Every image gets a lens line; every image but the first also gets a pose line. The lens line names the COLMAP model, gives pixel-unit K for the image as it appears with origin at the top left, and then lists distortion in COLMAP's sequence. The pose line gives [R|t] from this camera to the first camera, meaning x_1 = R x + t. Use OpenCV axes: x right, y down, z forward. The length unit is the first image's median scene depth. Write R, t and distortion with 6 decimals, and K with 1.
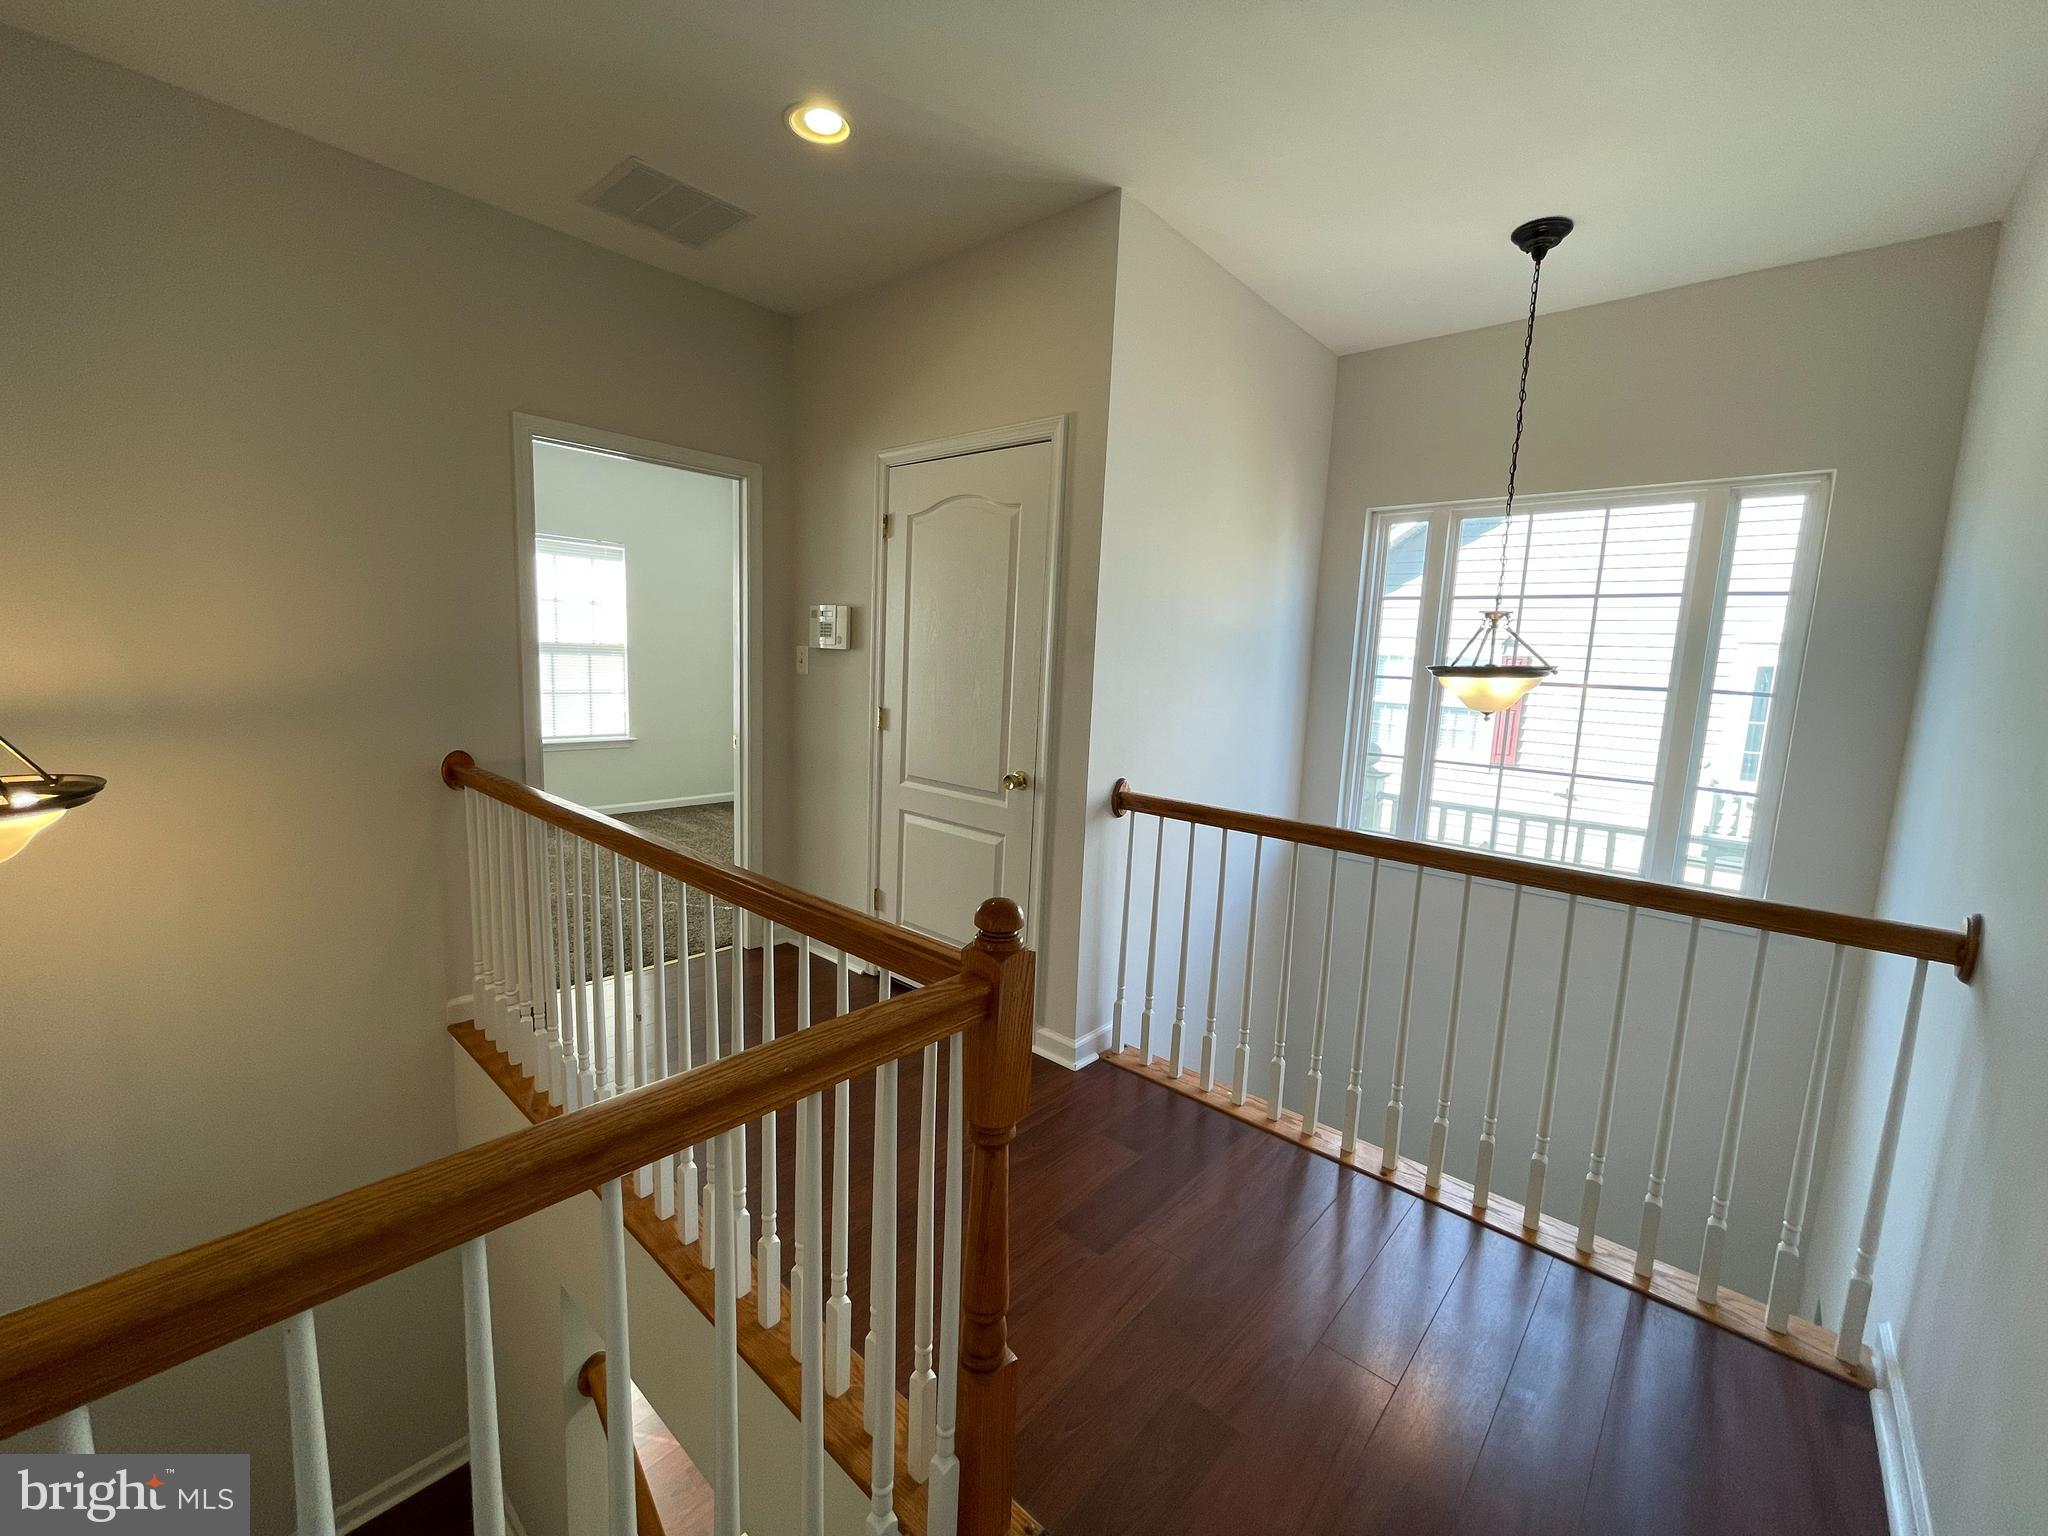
lens RADIAL K [[831.7, 0, 1028.3], [0, 831.7, 765.5], [0, 0, 1]] dist [-0.003432, -0.000339]
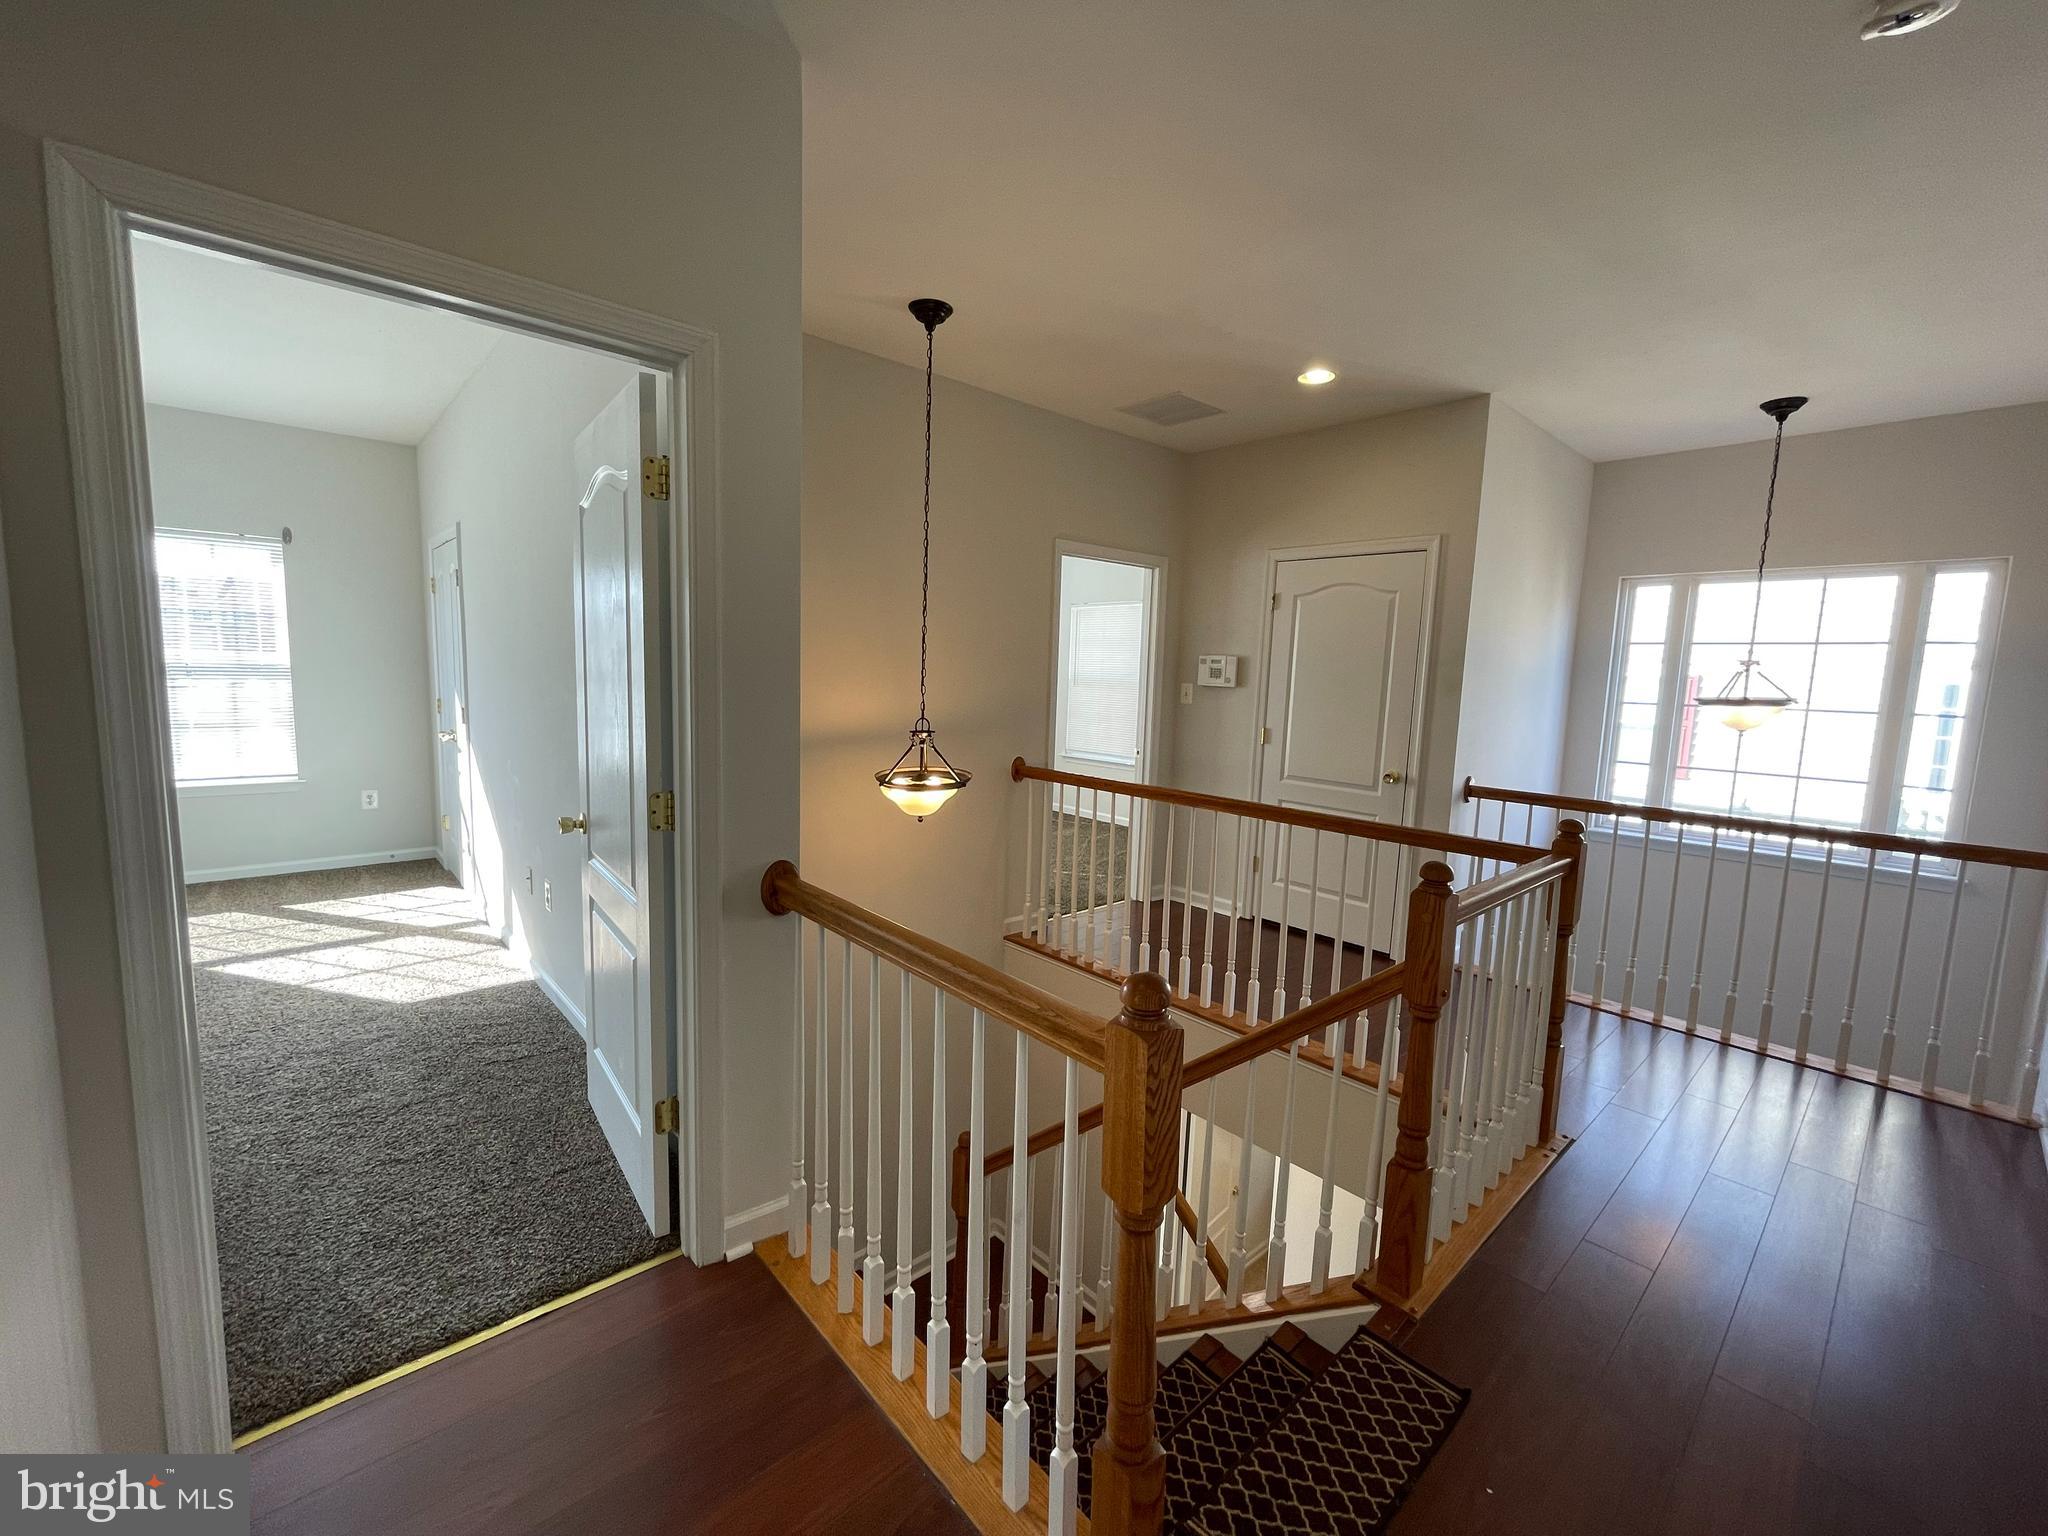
lens RADIAL K [[831.7, 0, 1023.1], [0, 831.7, 765.6], [0, 0, 1]] dist [-0.003432, -0.000339]
pose [[0.993643, 0.000712, -0.112575, -0.485455], [-0.002568, 0.999863, -0.016339, 0.022045], [0.112548, 0.016524, 0.993509, -0.524070]]
